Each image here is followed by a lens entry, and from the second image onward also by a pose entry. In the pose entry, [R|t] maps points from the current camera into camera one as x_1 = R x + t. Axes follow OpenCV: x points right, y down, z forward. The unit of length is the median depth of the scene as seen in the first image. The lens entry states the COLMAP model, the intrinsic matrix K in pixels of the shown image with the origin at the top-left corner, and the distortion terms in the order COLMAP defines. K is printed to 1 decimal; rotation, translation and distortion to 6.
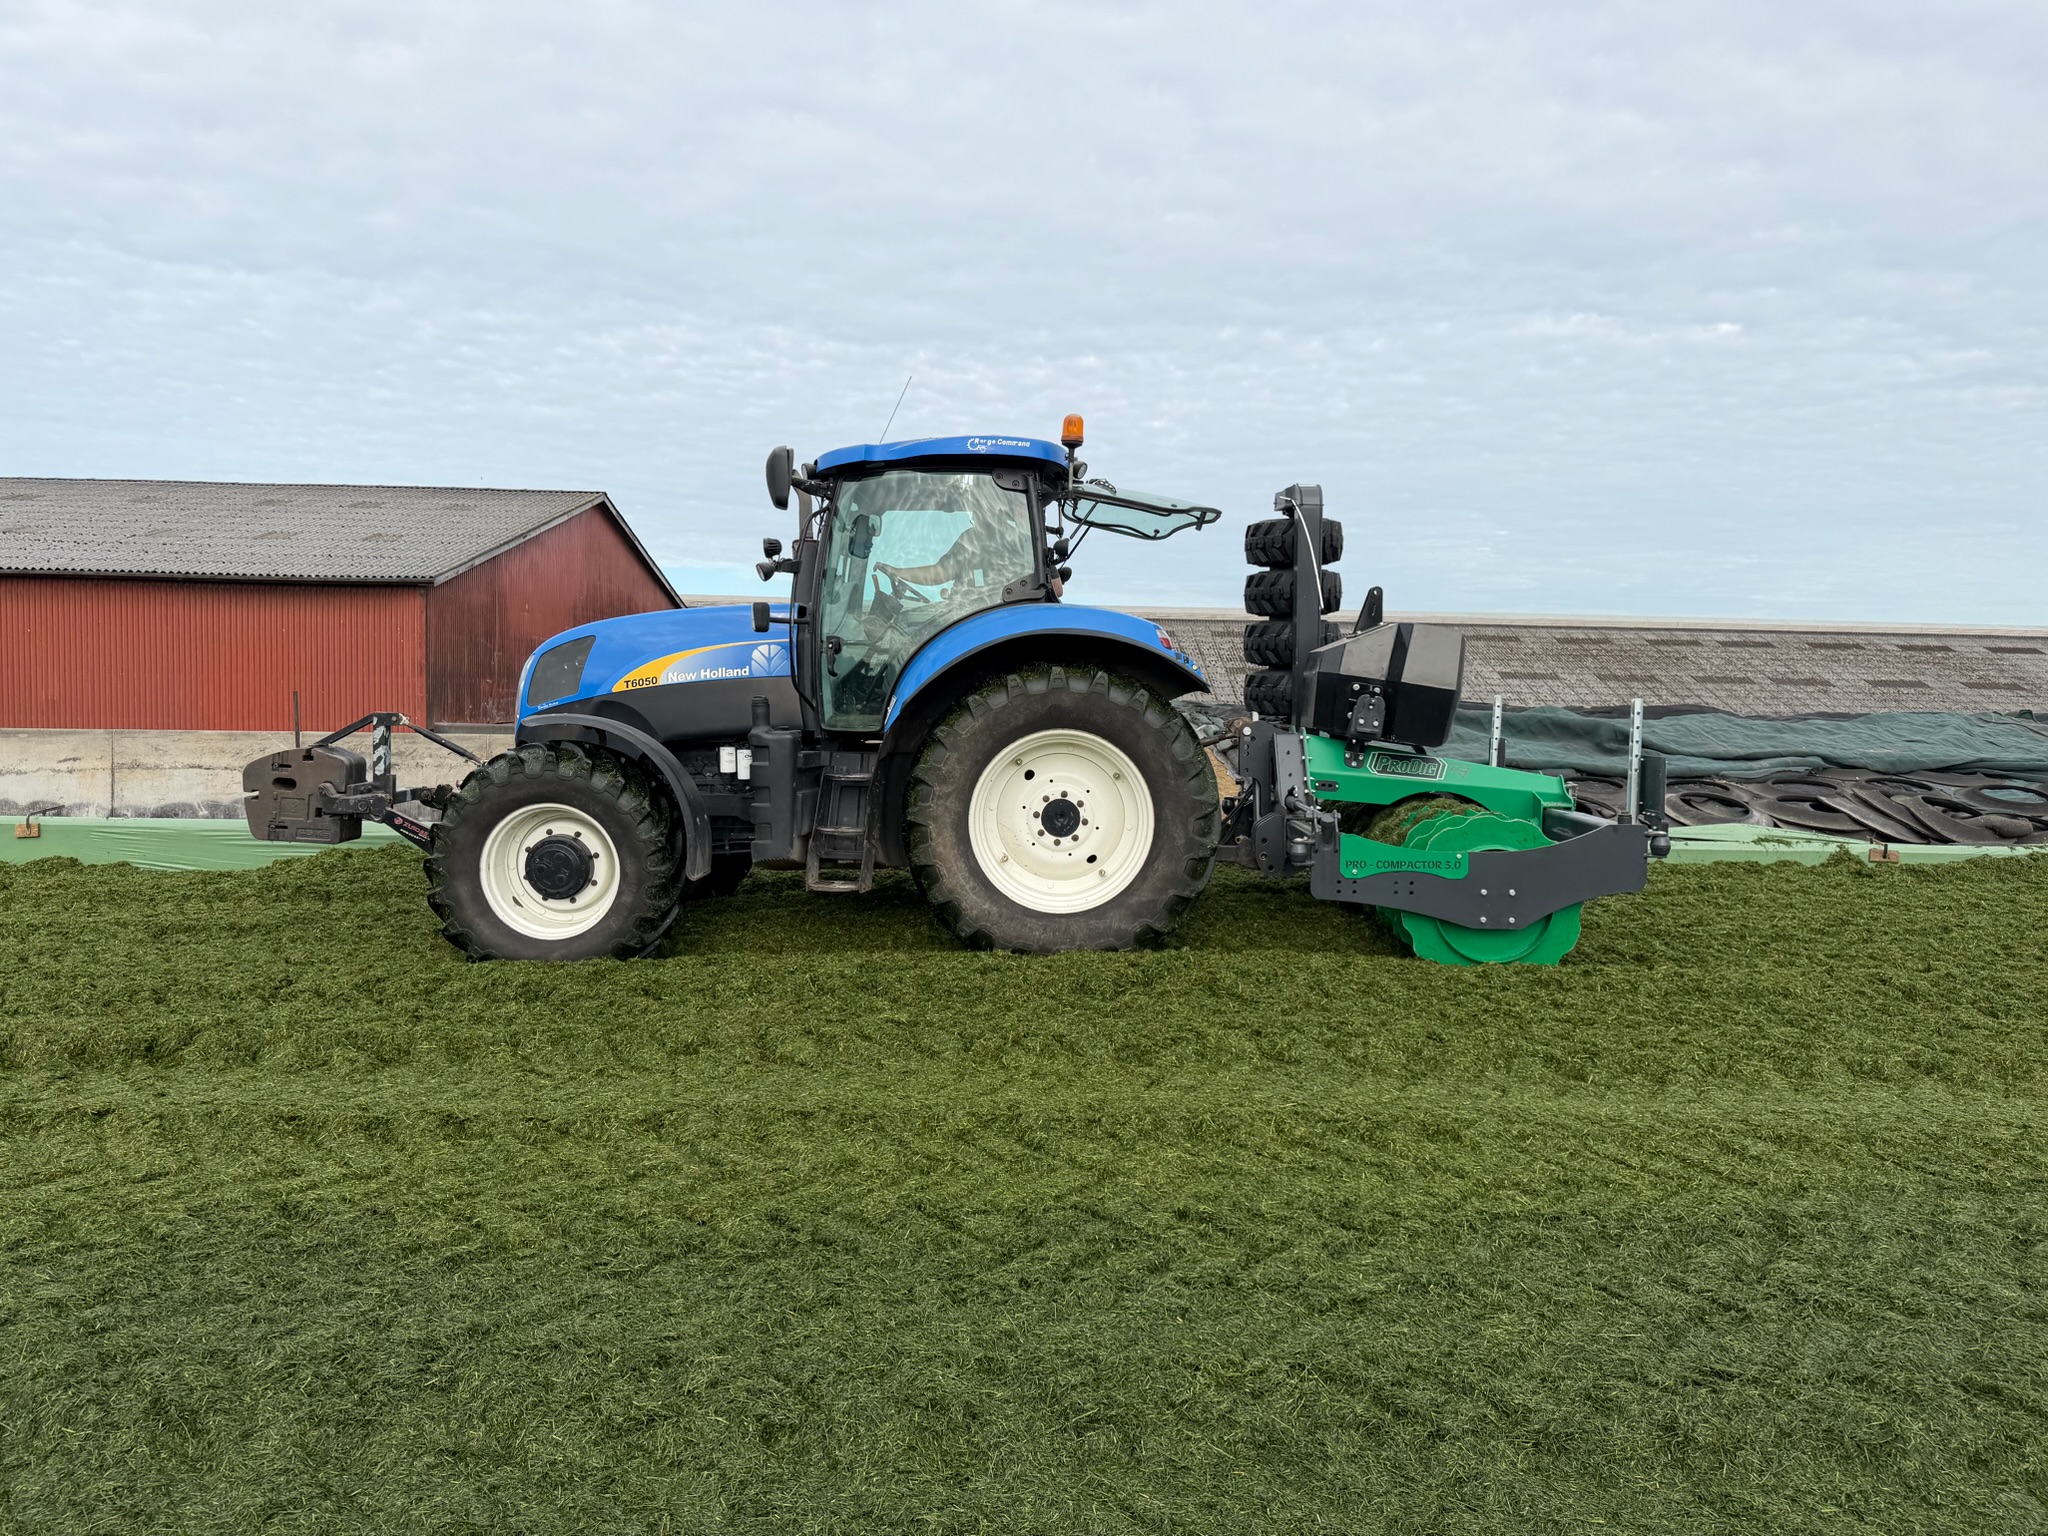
lens RADIAL K [[1427.8, 0, 1026.9], [0, 1427.8, 767.8], [0, 0, 1]] dist [-0.020151, -0.005896]
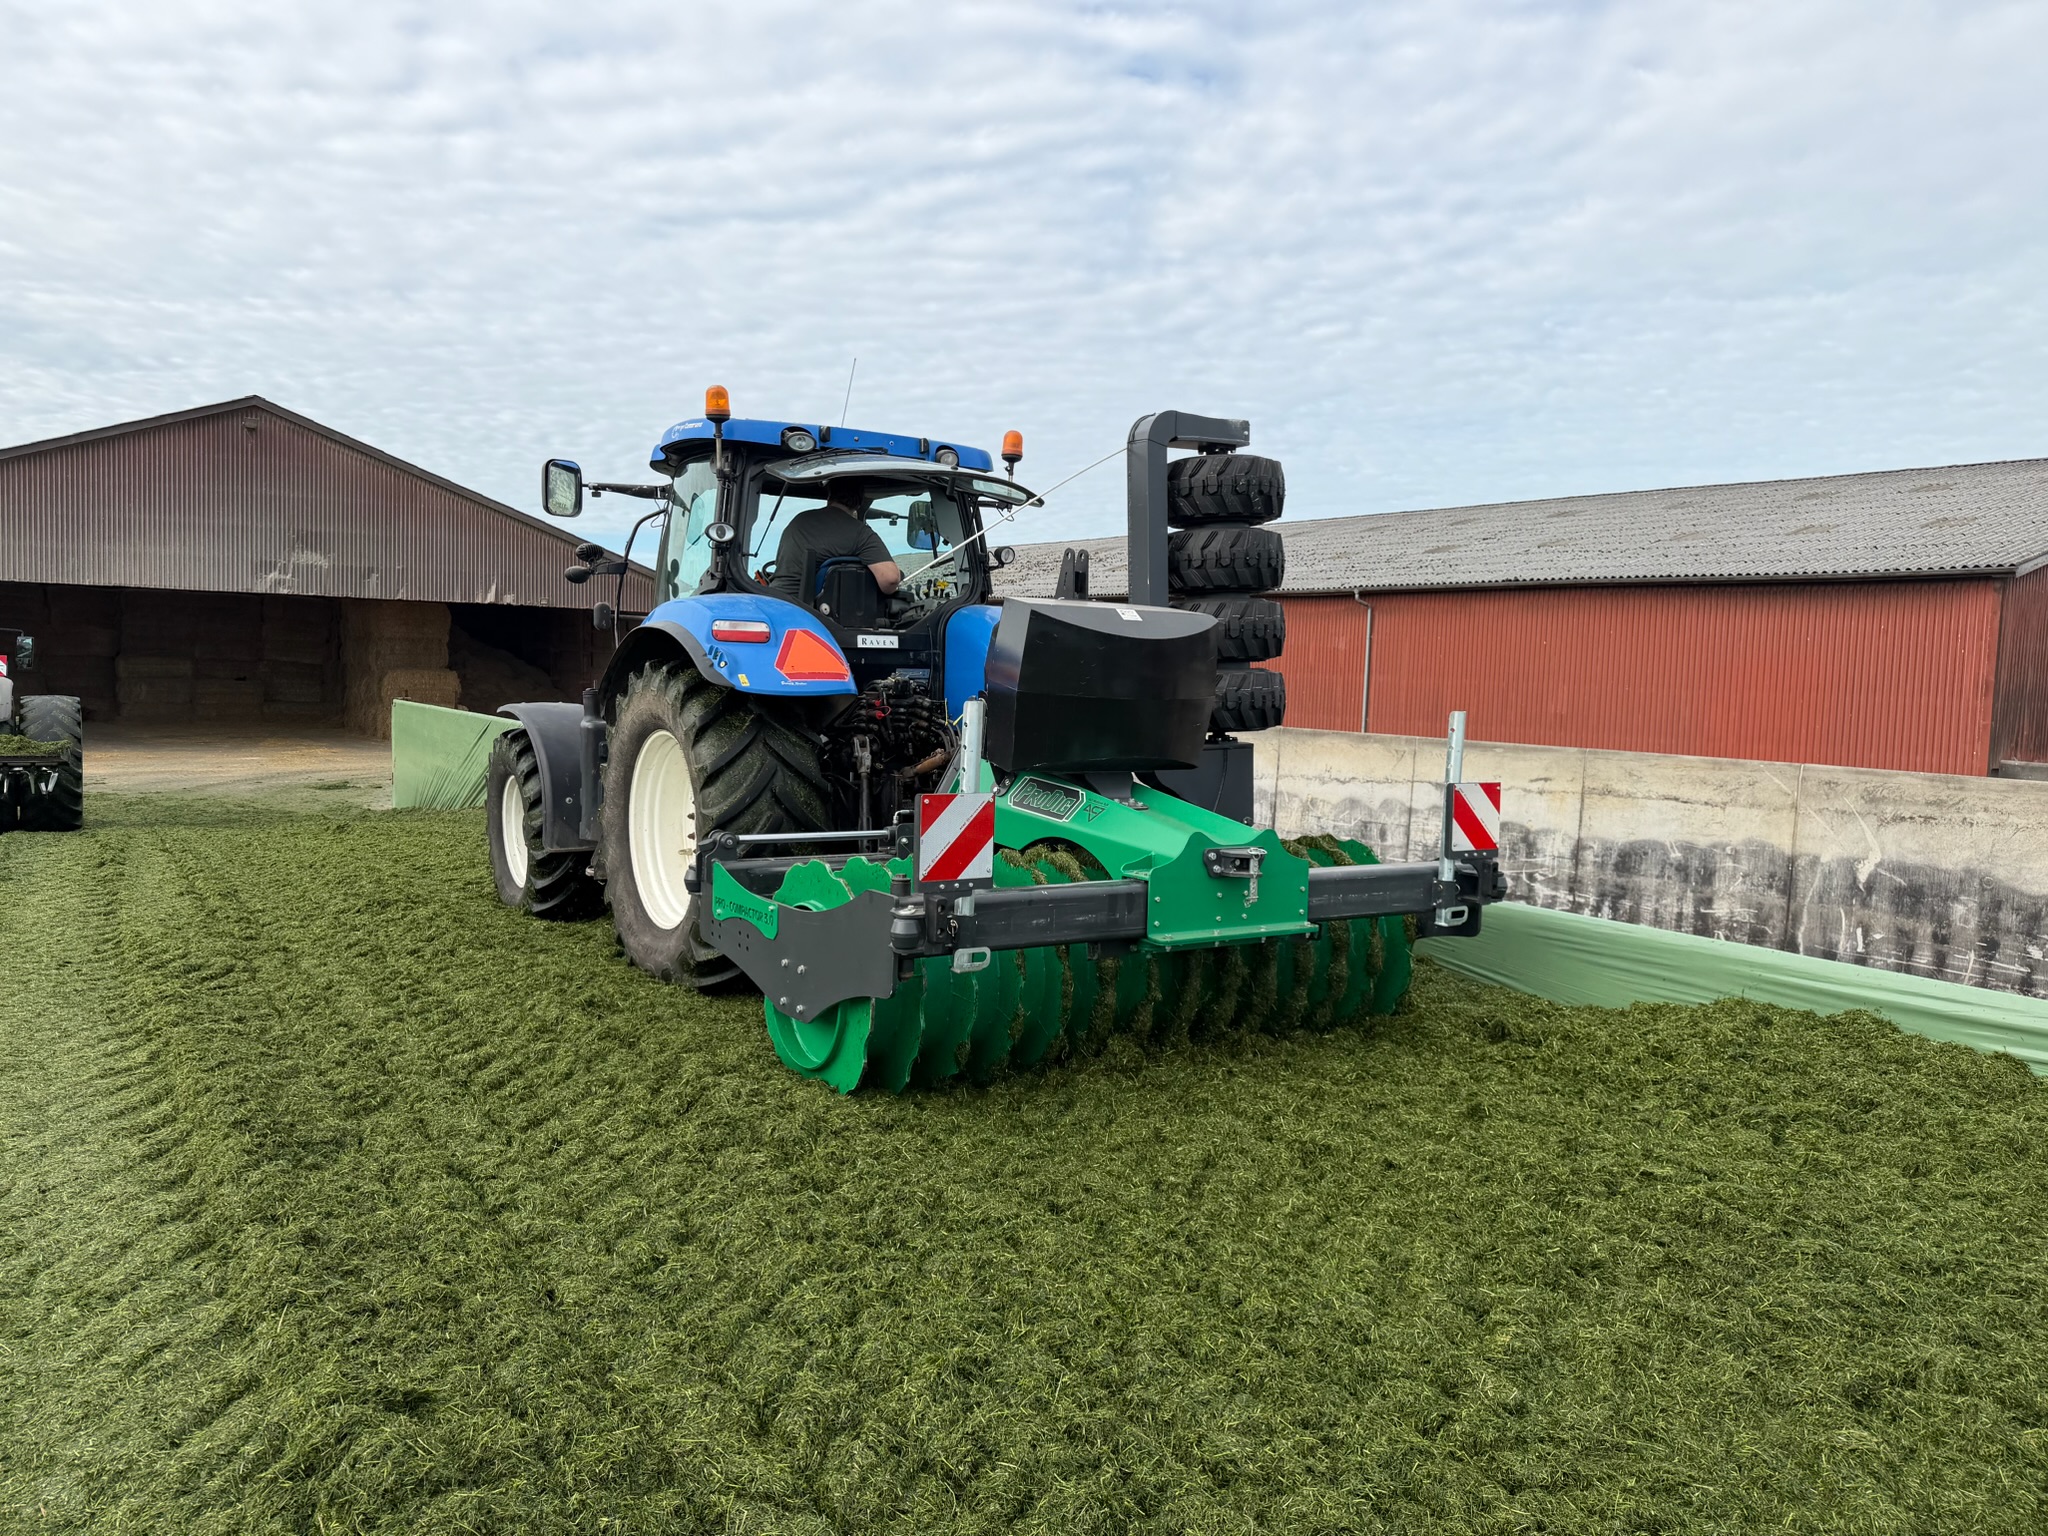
lens RADIAL K [[1427.8, 0, 1024.3], [0, 1427.8, 760.0], [0, 0, 1]] dist [-0.020151, -0.005896]
pose [[0.538149, 0.054502, -0.841086, -0.062579], [-0.073819, 0.997120, 0.017381, -0.006074], [0.839611, 0.052735, 0.540623, 0.153158]]
